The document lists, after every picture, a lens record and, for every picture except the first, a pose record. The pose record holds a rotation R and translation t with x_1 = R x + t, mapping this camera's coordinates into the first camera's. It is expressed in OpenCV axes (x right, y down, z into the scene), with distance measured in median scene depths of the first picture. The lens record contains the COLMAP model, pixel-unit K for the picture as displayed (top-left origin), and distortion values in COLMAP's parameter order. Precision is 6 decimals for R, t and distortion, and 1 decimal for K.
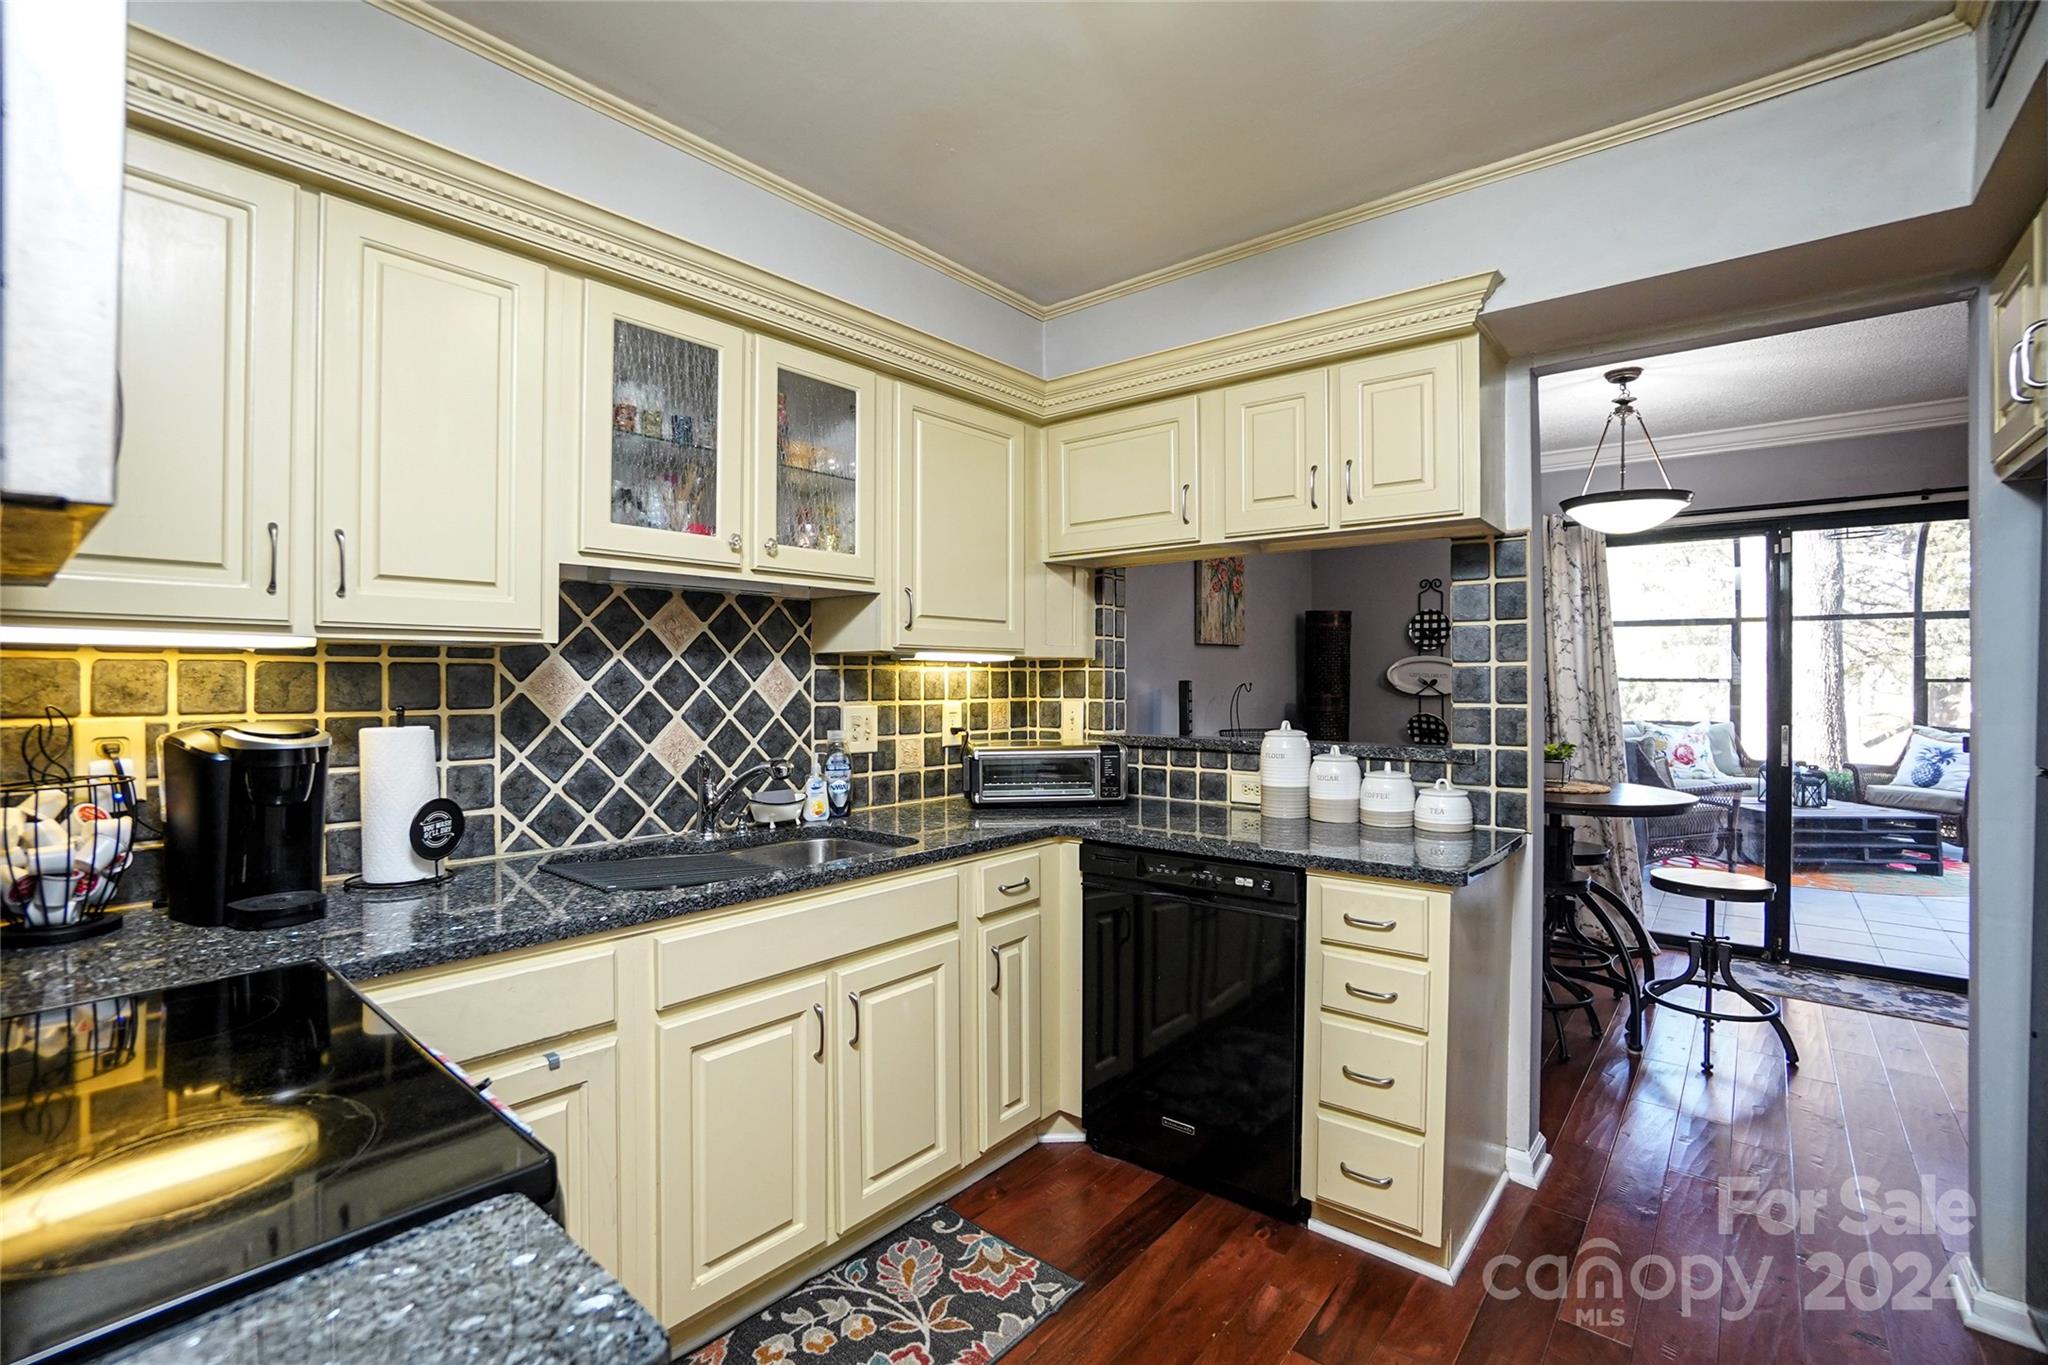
lens RADIAL K [[917.9, 0, 1000.9], [0, 917.9, 677.7], [0, 0, 1]] dist [-0.054843, 0.023108]
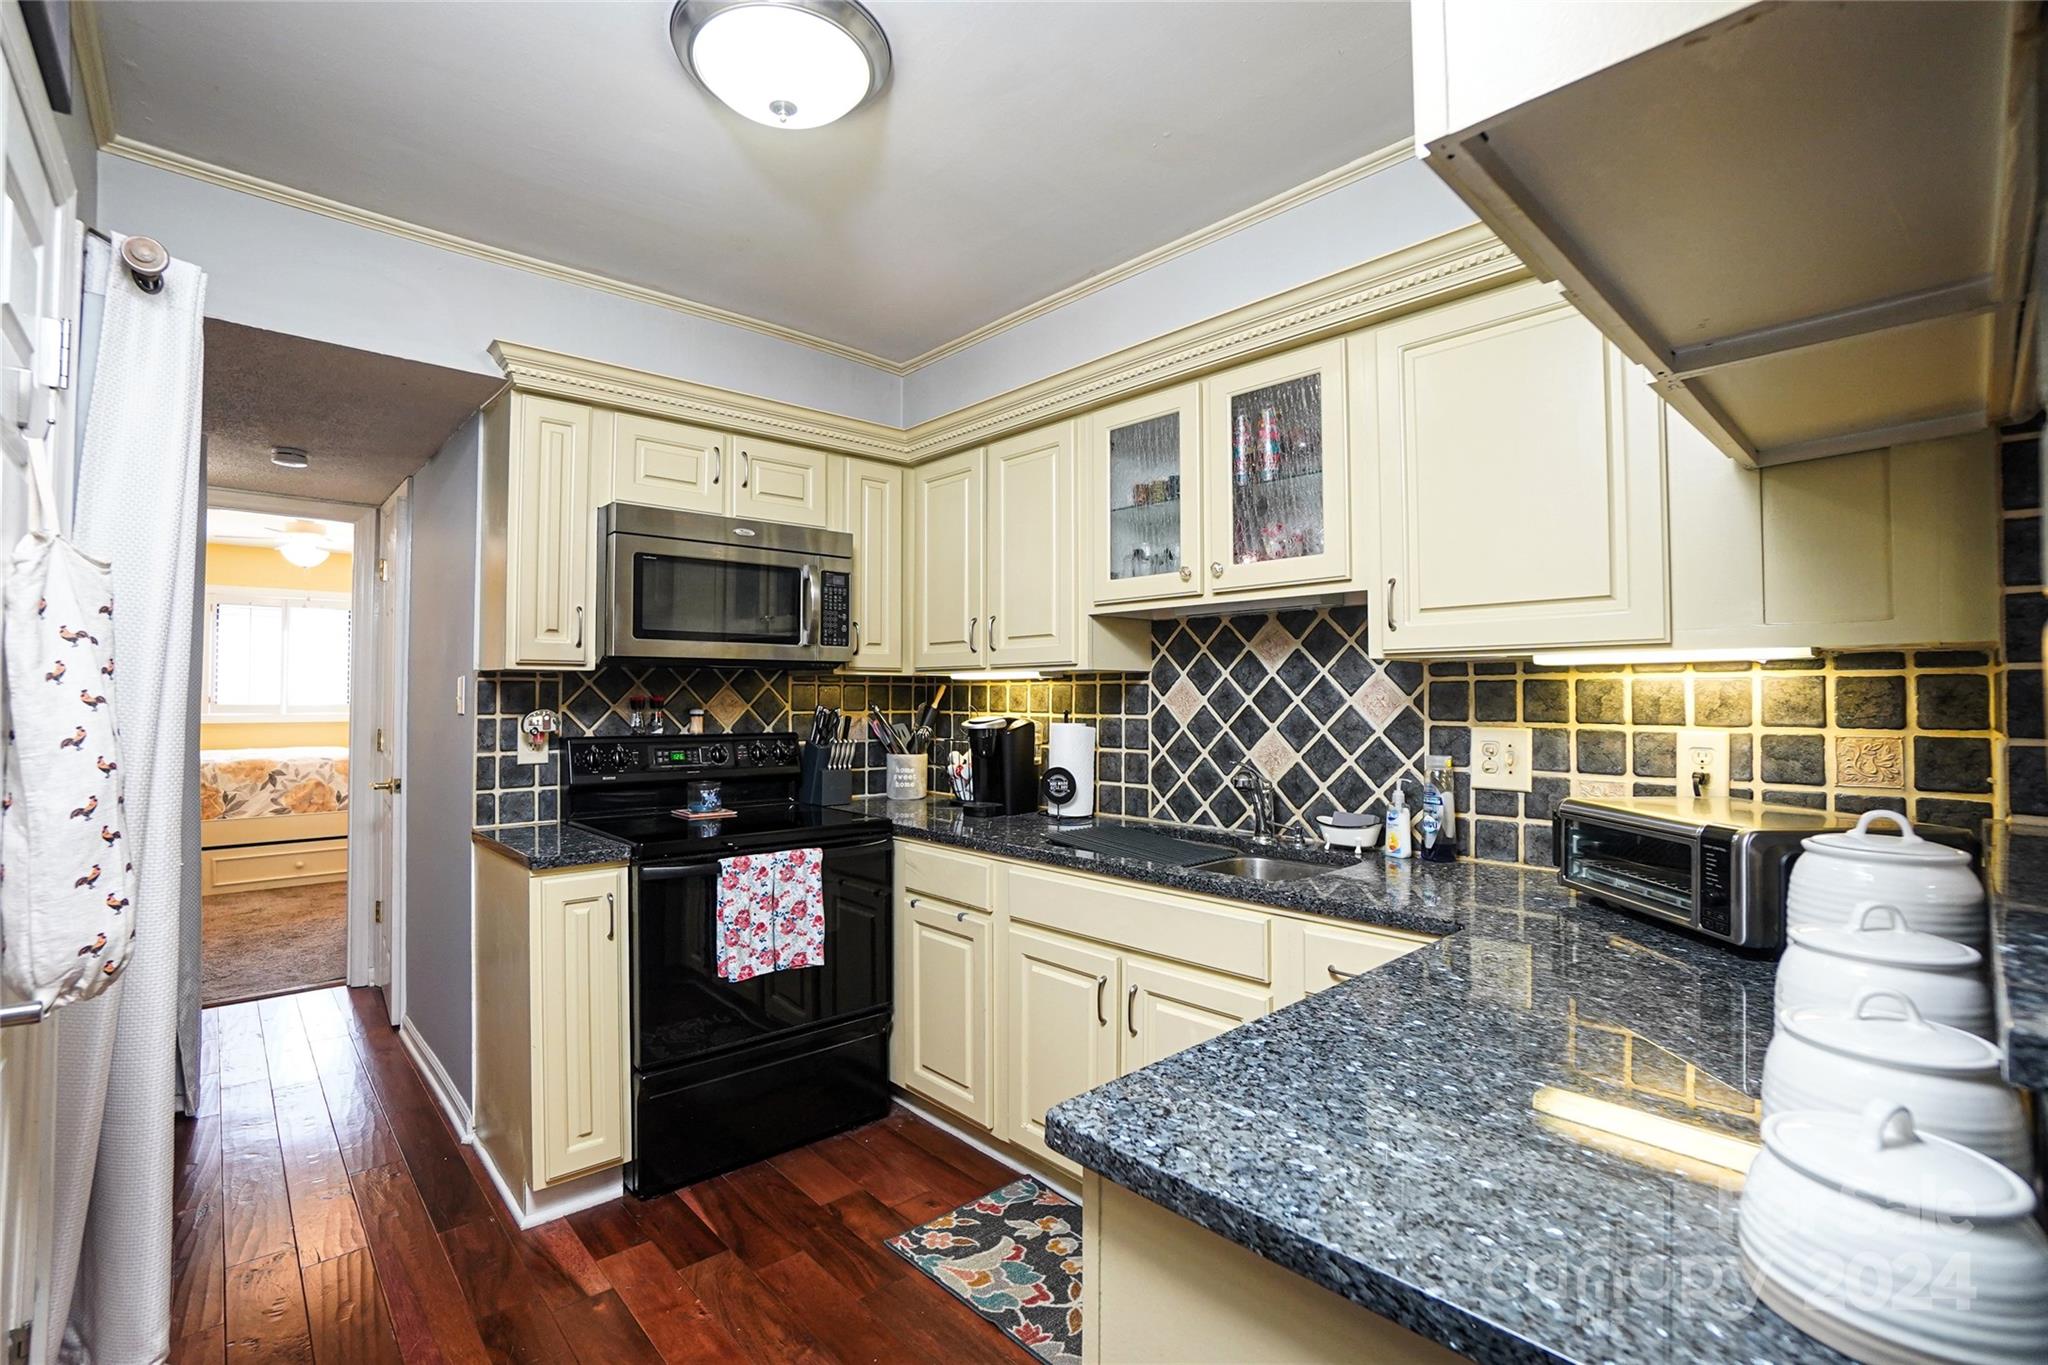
lens RADIAL K [[917.9, 0, 1000.9], [0, 917.9, 677.7], [0, 0, 1]] dist [-0.054843, 0.023108]
pose [[-0.131883, -0.018910, -0.991085, 0.775828], [0.004332, 0.999797, -0.019653, 0.002198], [0.991256, -0.006885, -0.131774, 0.821546]]
